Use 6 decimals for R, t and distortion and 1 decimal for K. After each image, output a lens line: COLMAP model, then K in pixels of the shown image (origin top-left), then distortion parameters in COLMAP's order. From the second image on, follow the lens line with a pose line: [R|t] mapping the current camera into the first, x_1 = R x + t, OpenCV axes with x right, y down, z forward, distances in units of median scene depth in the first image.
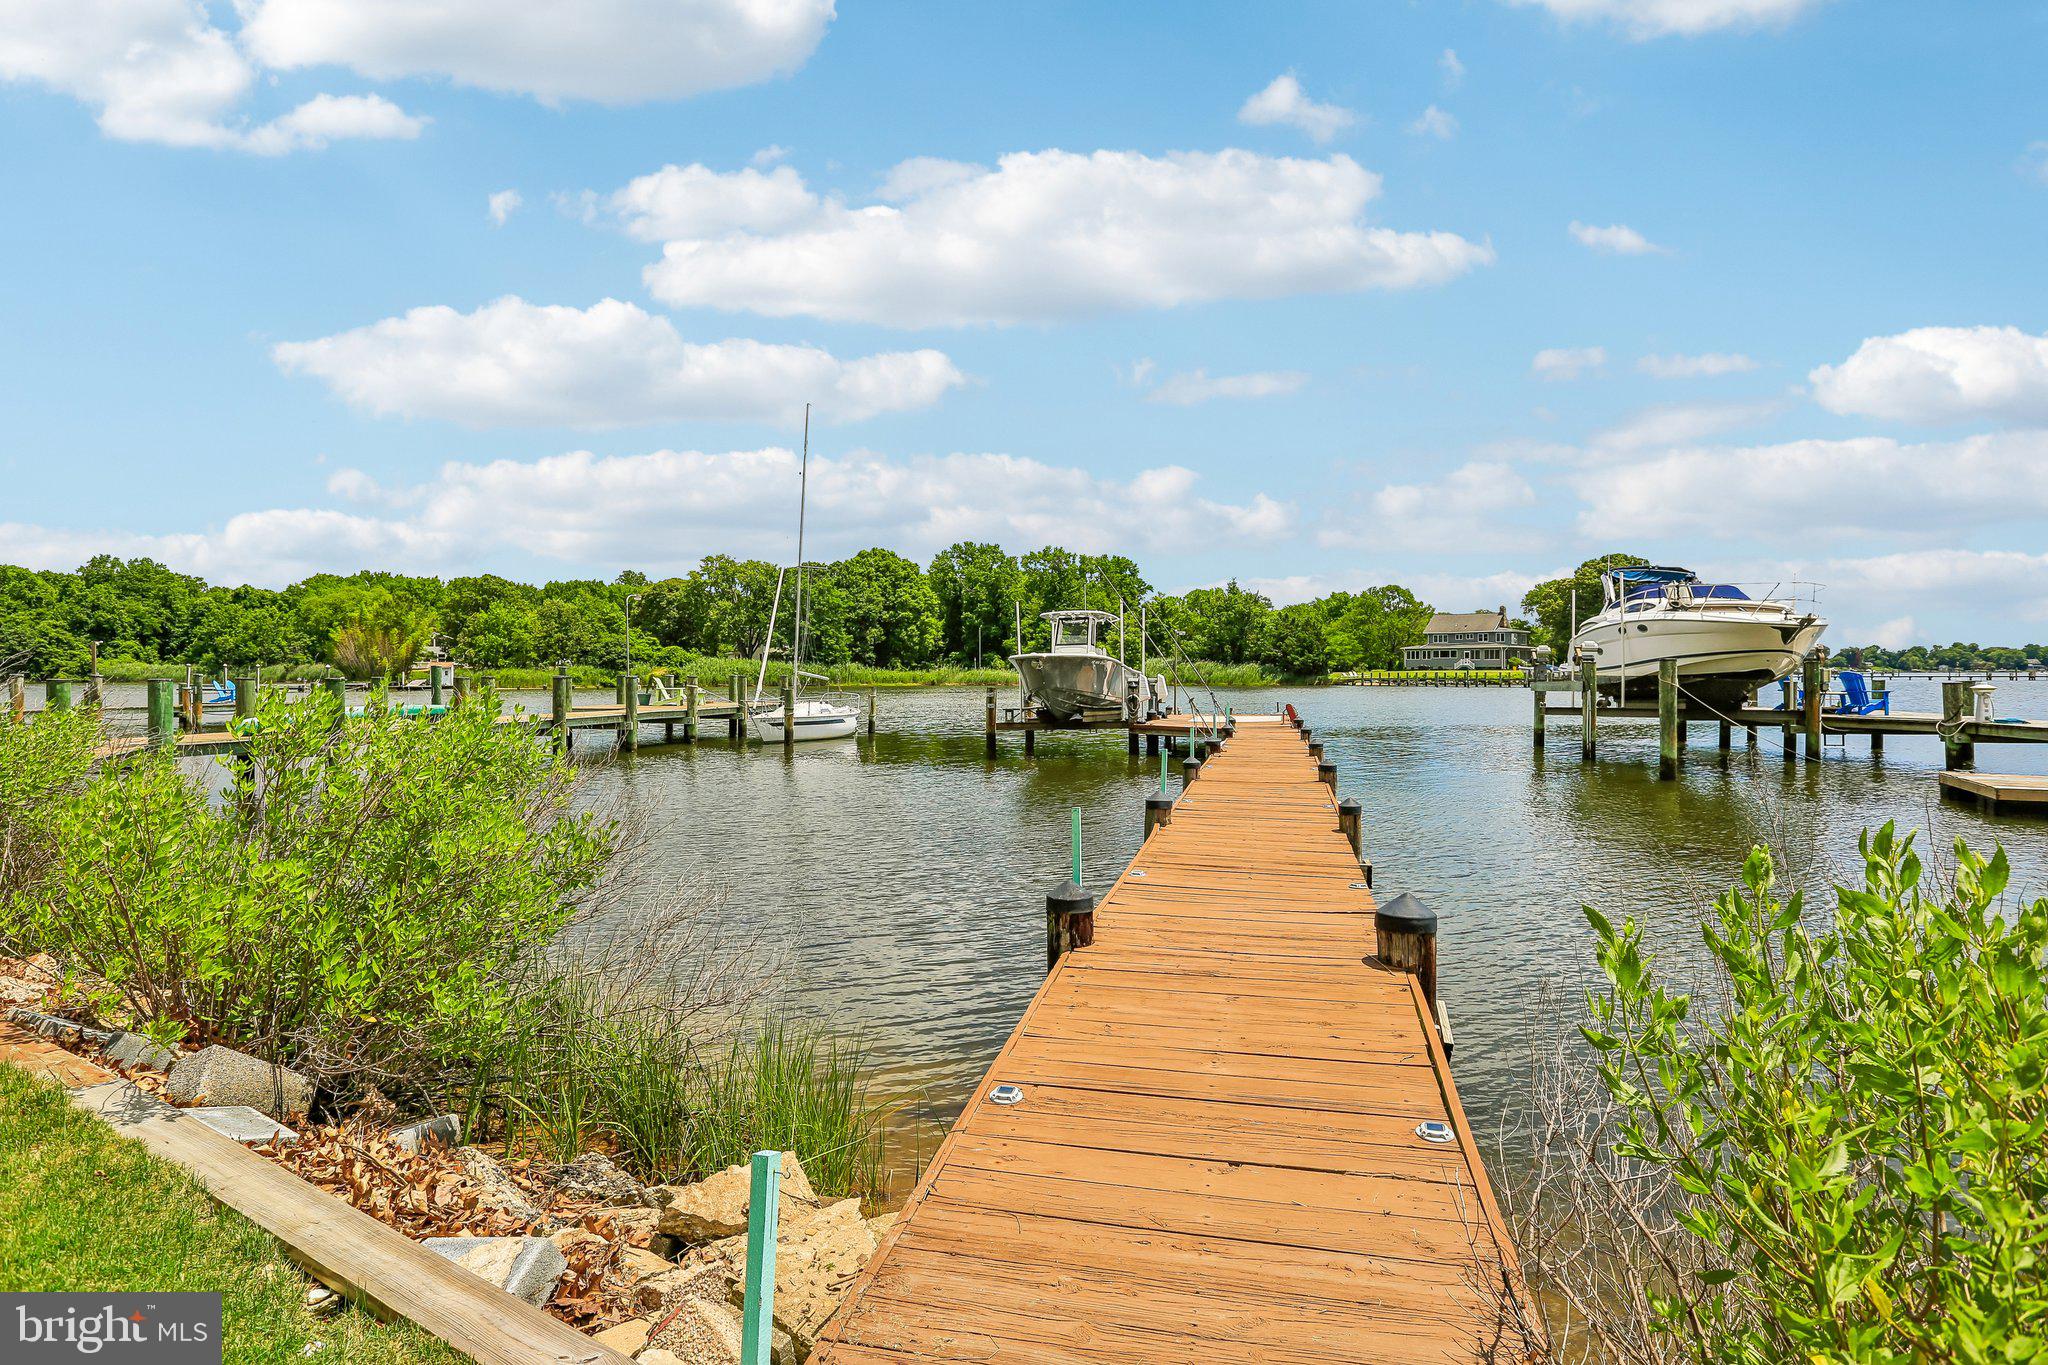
lens RADIAL K [[1107.9, 0, 1022.1], [0, 1107.9, 675.8], [0, 0, 1]] dist [-0.059042, 0.000362]
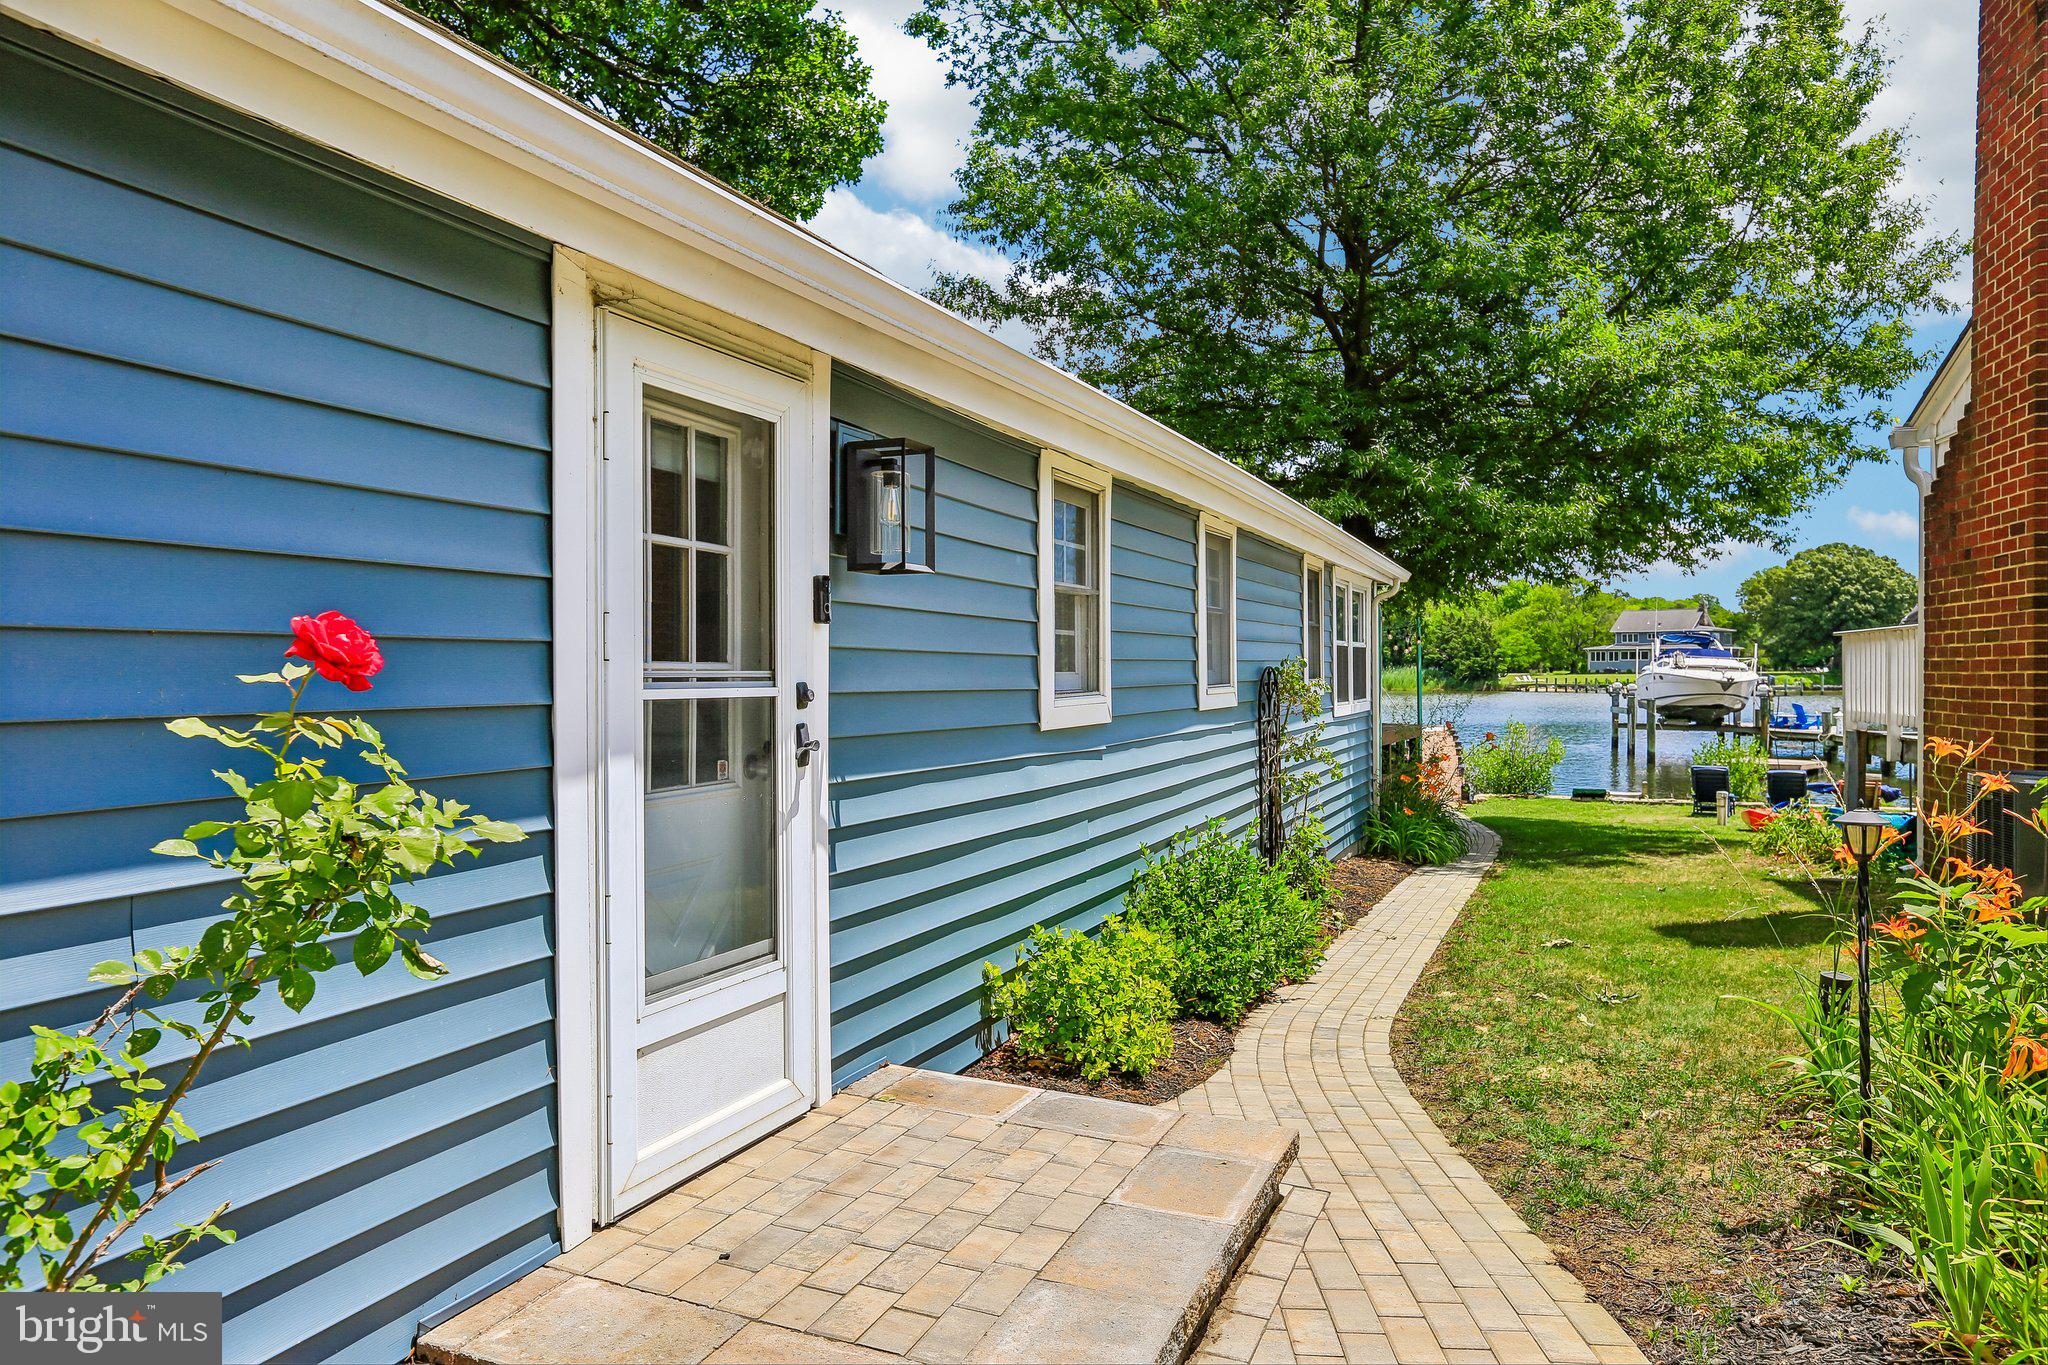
lens RADIAL K [[1415.0, 0, 1023.7], [0, 1415.0, 679.2], [0, 0, 1]] dist [-0.003331, 0.000304]
pose [[0.998120, 0.003930, -0.061159, -0.044956], [-0.003471, 0.999965, 0.007611, -0.008768], [0.061187, -0.007384, 0.998099, -0.200500]]
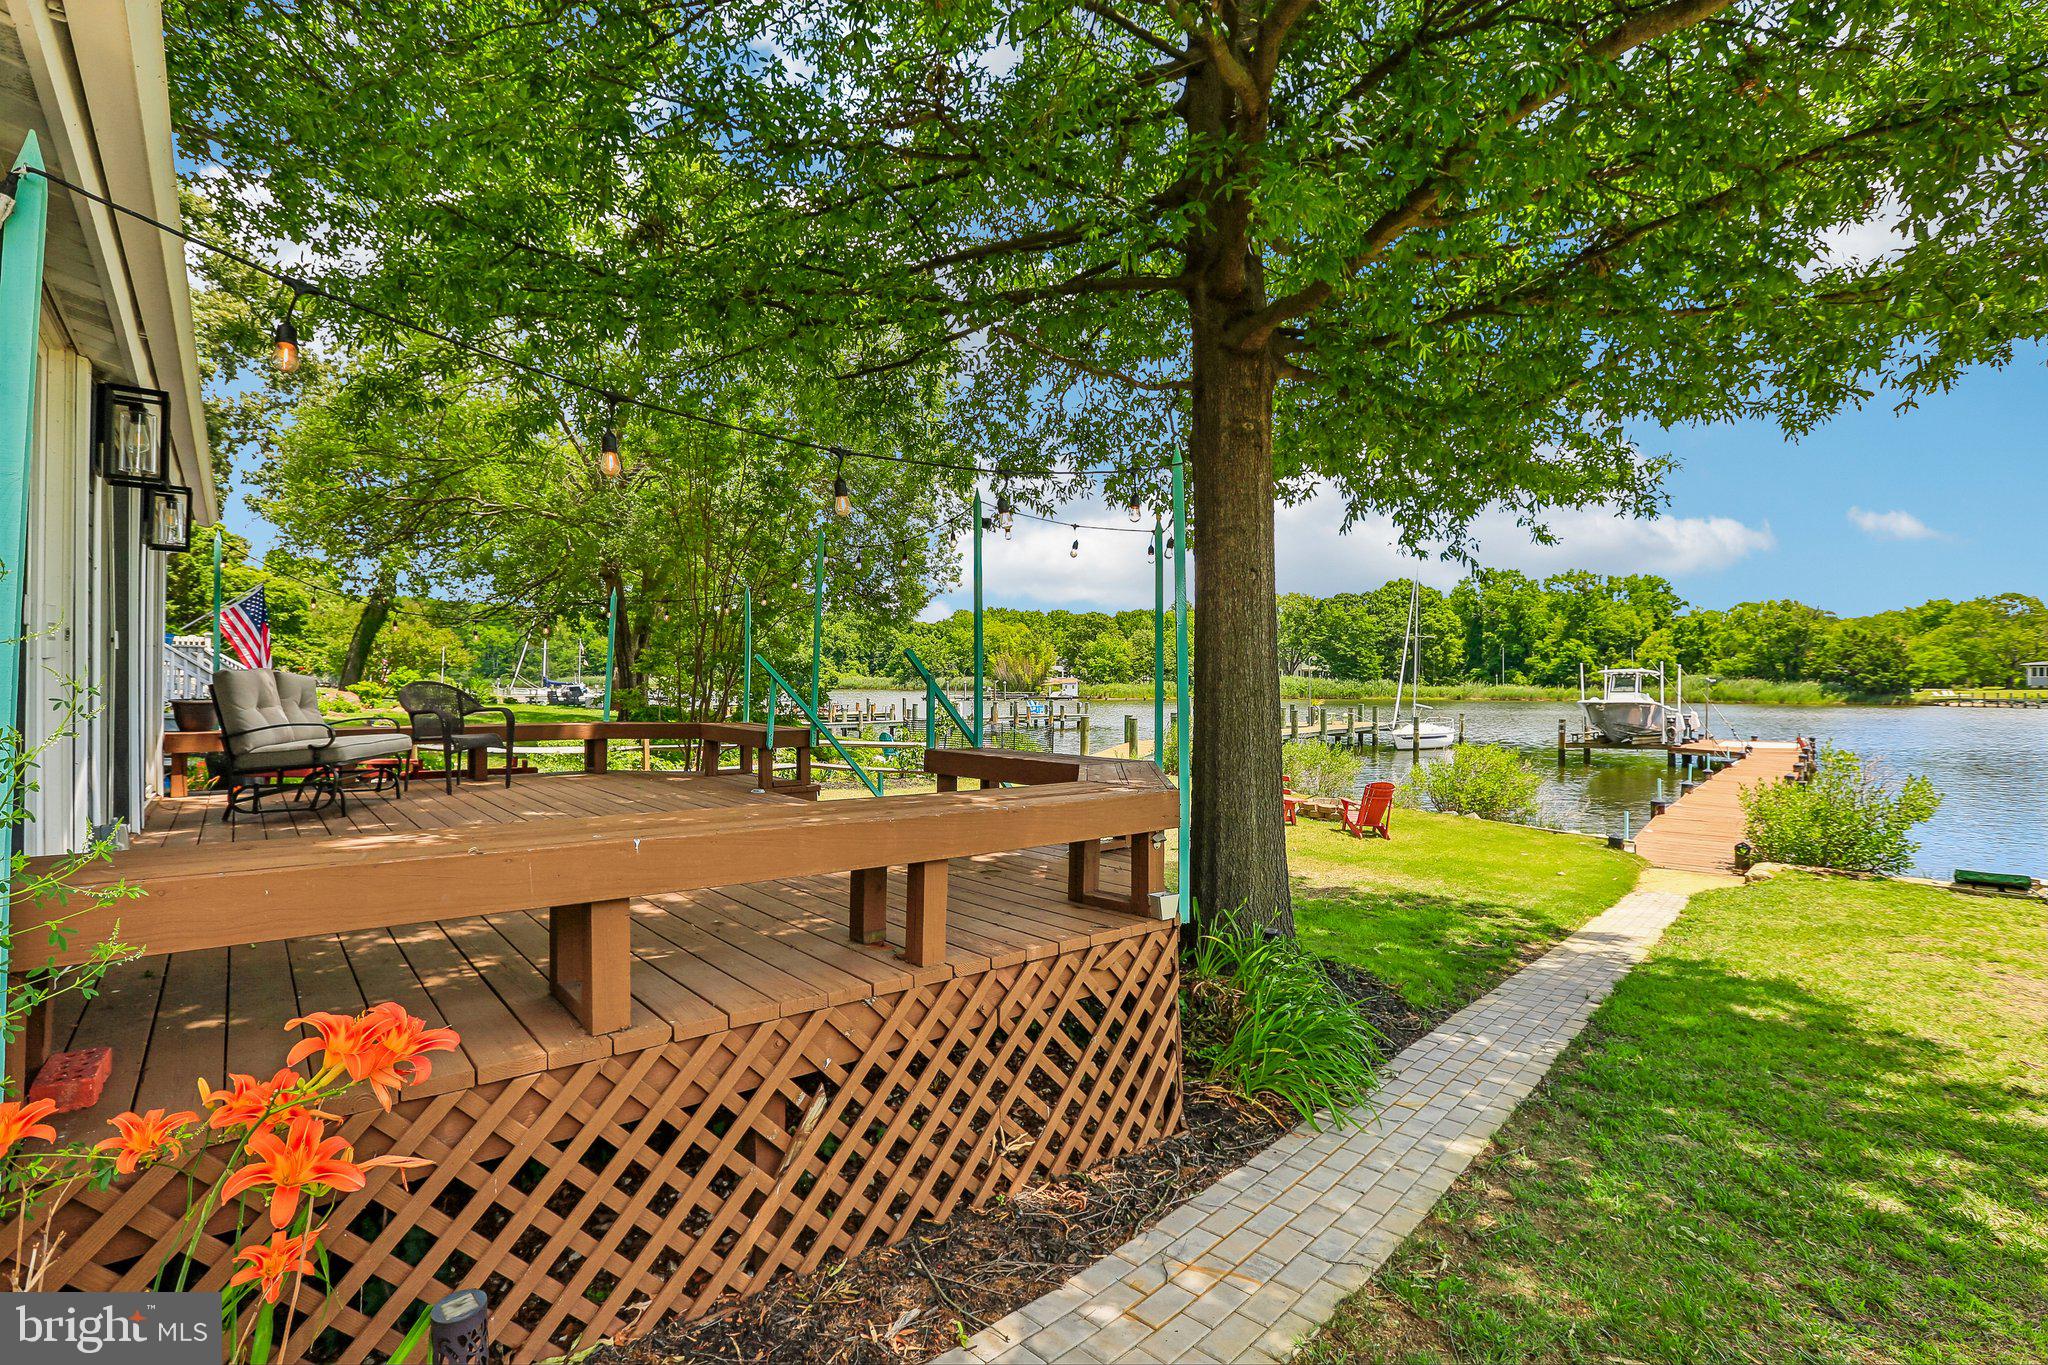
lens RADIAL K [[1006.1, 0, 1024.3], [0, 1006.1, 677.2], [0, 0, 1]] dist [-0.005129, 0.004916]
pose [[0.892681, 0.004492, -0.450667, -0.012357], [-0.006784, 0.999971, -0.003472, -0.007179], [0.450639, 0.006156, 0.892685, -0.109774]]
